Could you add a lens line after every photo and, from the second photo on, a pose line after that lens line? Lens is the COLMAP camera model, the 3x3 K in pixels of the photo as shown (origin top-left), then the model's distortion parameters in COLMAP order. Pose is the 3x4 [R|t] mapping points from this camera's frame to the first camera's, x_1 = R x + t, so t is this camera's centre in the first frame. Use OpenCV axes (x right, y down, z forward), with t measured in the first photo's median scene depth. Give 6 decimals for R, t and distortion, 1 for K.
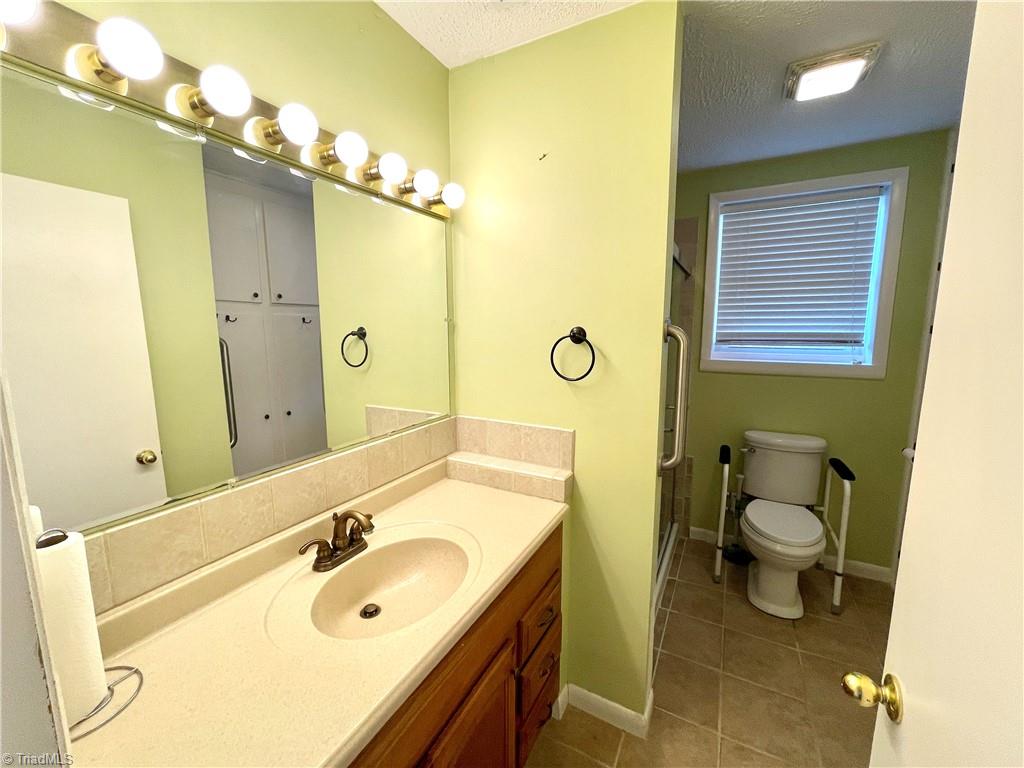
lens RADIAL K [[414.8, 0, 508.8], [0, 414.8, 380.9], [0, 0, 1]] dist [-0.004026, -0.000262]
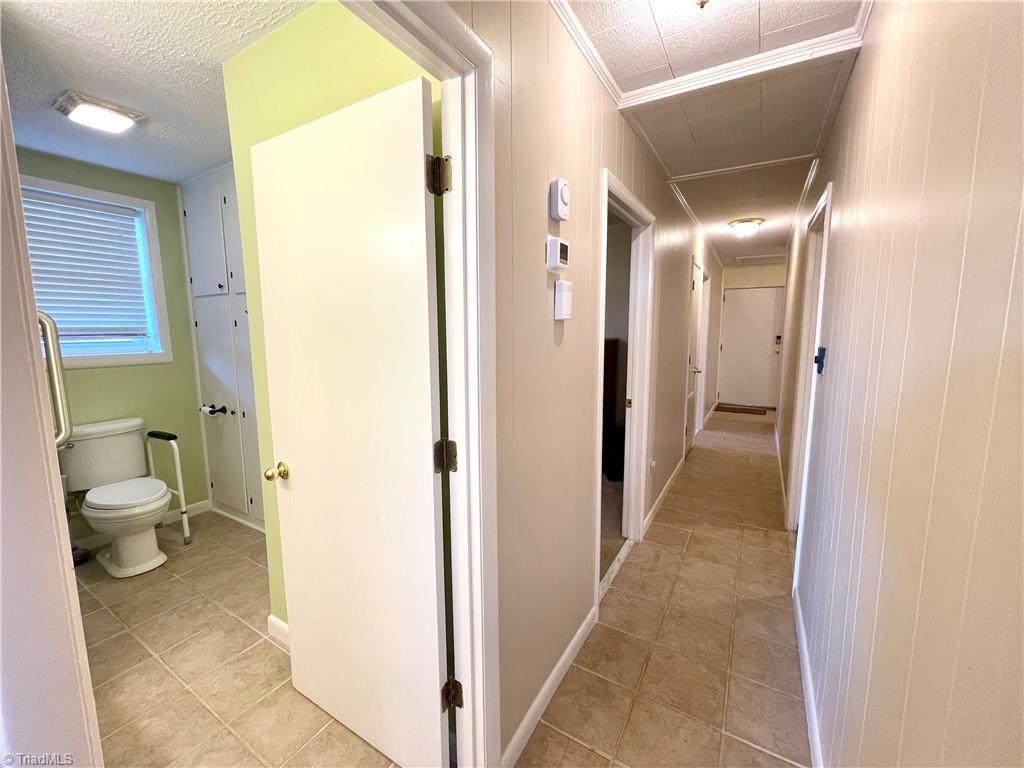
lens RADIAL K [[414.8, 0, 508.8], [0, 414.8, 380.9], [0, 0, 1]] dist [-0.004026, -0.000262]
pose [[0.044386, -0.123919, 0.991299, -0.352093], [0.146941, 0.982295, 0.116214, 0.059364], [-0.988149, 0.140504, 0.061809, -0.126981]]
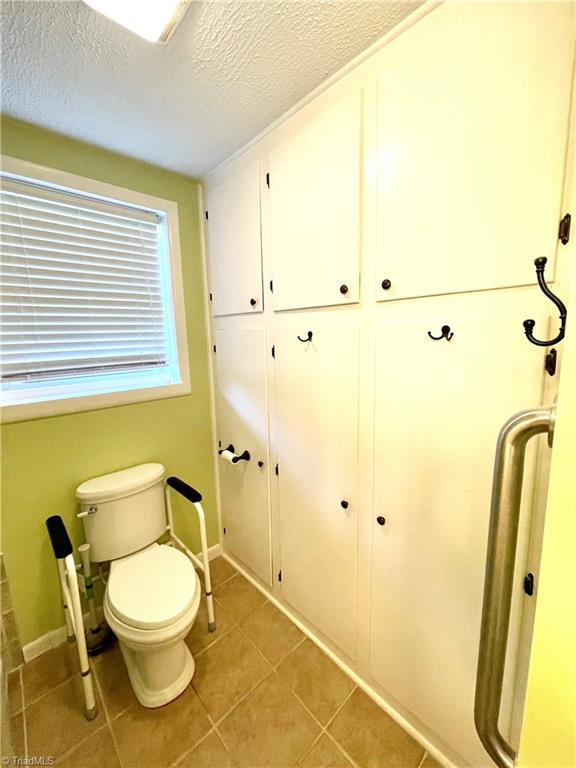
lens RADIAL K [[309.3, 0, 288.8], [0, 309.3, 379.3], [0, 0, 1]] dist [-0.010278, -0.000015]
pose [[0.313007, -0.141401, 0.939166, 0.208060], [0.150646, 0.983728, 0.097903, -0.084115], [-0.937727, 0.110838, 0.329216, 0.467992]]
